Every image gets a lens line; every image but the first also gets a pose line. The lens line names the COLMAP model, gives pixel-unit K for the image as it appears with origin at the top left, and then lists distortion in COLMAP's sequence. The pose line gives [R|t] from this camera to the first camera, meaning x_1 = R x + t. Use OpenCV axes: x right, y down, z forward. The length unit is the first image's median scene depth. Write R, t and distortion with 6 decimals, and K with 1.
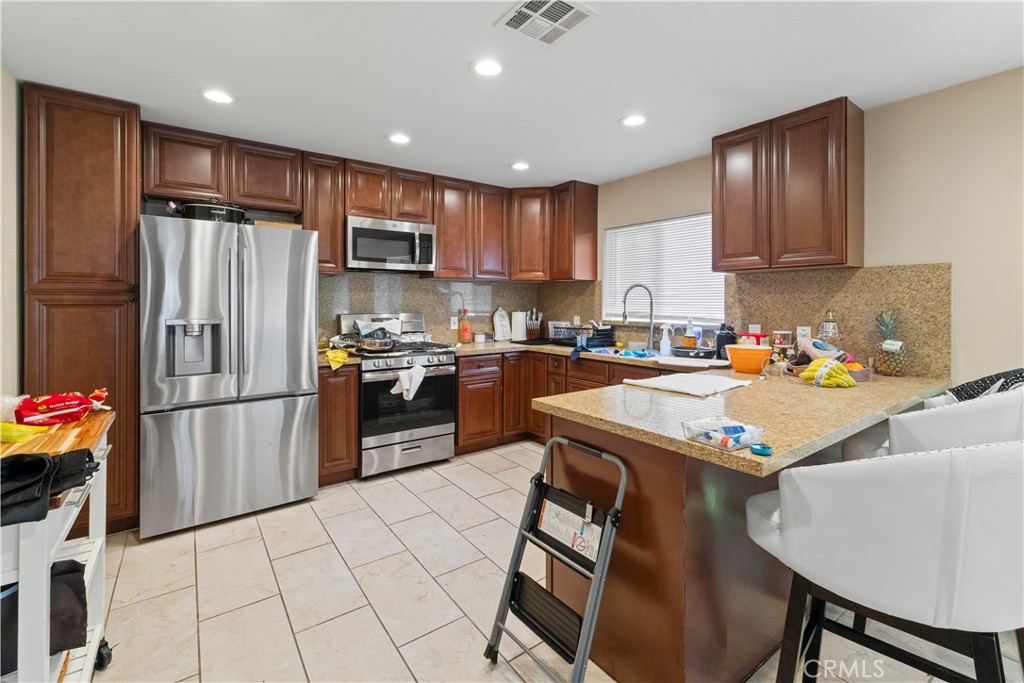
lens RADIAL K [[447.2, 0, 510.2], [0, 447.2, 301.4], [0, 0, 1]] dist [0.002100, 0.000375]
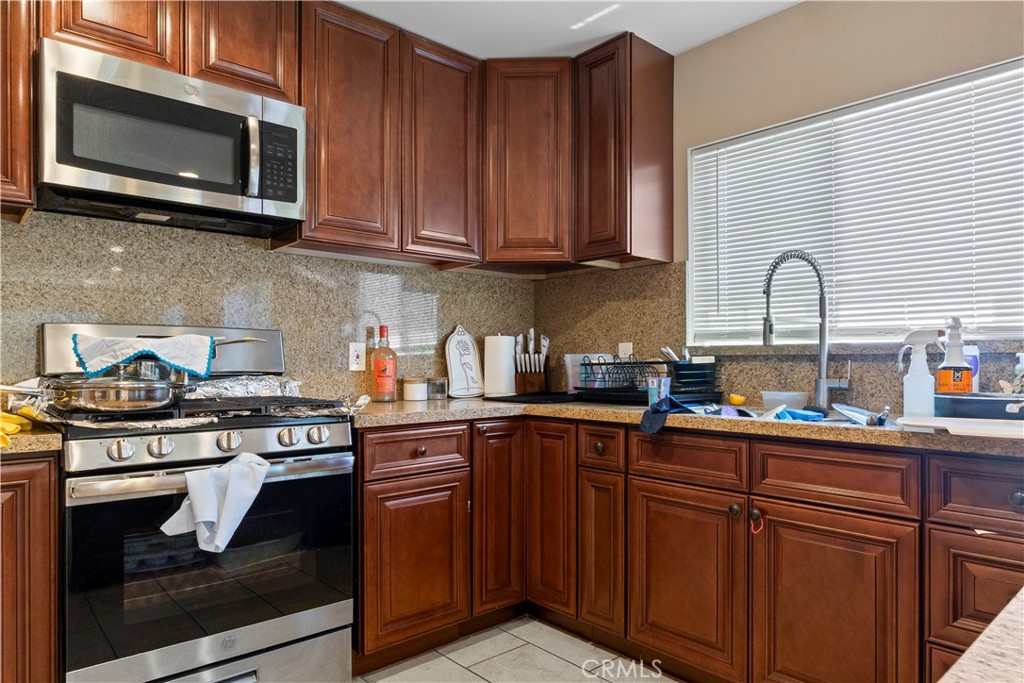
lens RADIAL K [[632.2, 0, 516.5], [0, 632.2, 363.2], [0, 0, 1]] dist [-0.000397, -0.000178]
pose [[0.995416, -0.003512, 0.095579, -0.036760], [0.003116, 0.999986, 0.004292, 0.069037], [-0.095592, -0.003974, 0.995413, 0.473604]]
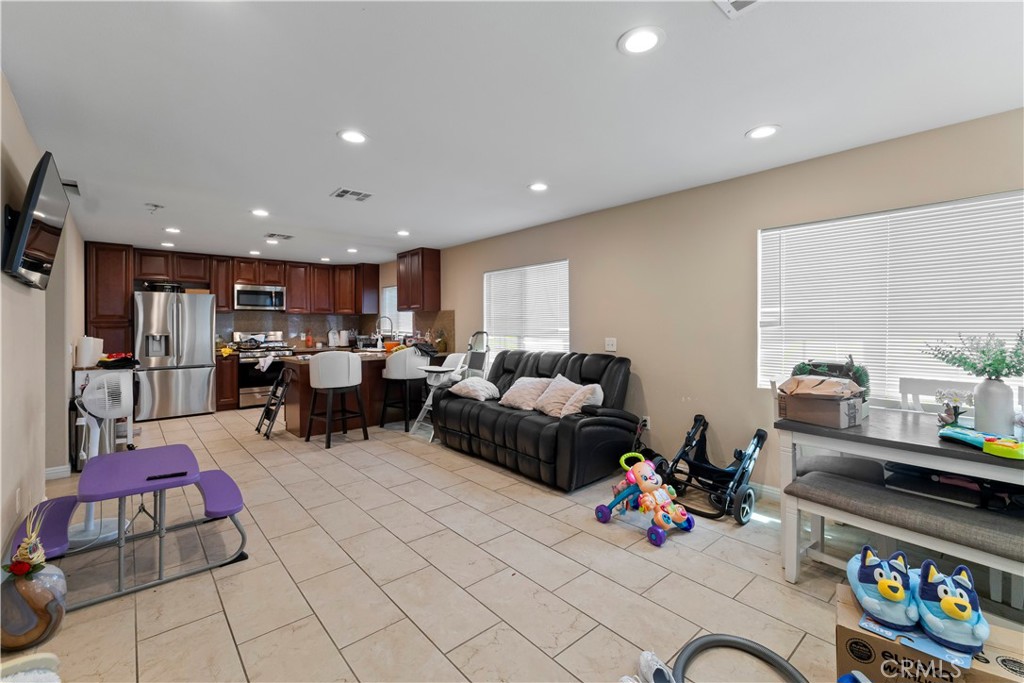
lens RADIAL K [[438.7, 0, 514.3], [0, 438.7, 320.1], [0, 0, 1]] dist [0.005641, 0.000360]
pose [[0.994679, -0.006340, 0.102823, 0.737604], [0.007487, 0.999914, -0.010780, 0.006517], [-0.102746, 0.011492, 0.994641, -1.193201]]
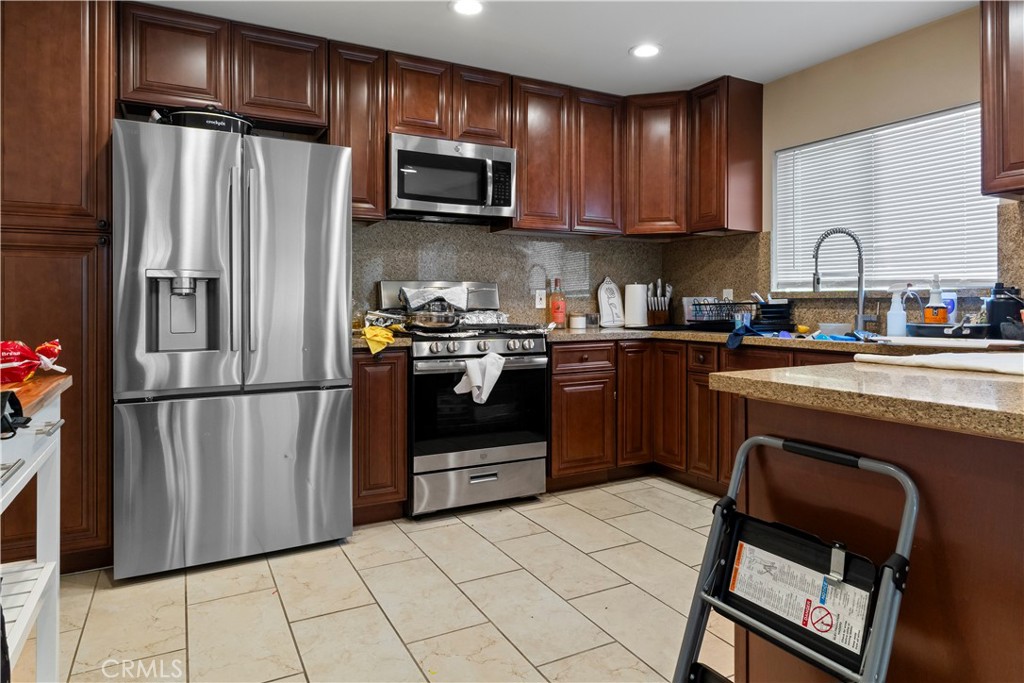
lens RADIAL K [[620.0, 0, 512.8], [0, 620.0, 301.2], [0, 0, 1]] dist [-0.003559, -0.001491]
pose [[0.991076, -0.001700, -0.133287, -0.054677], [0.001628, 0.999998, -0.000647, 0.068516], [0.133288, 0.000424, 0.991077, 0.088192]]
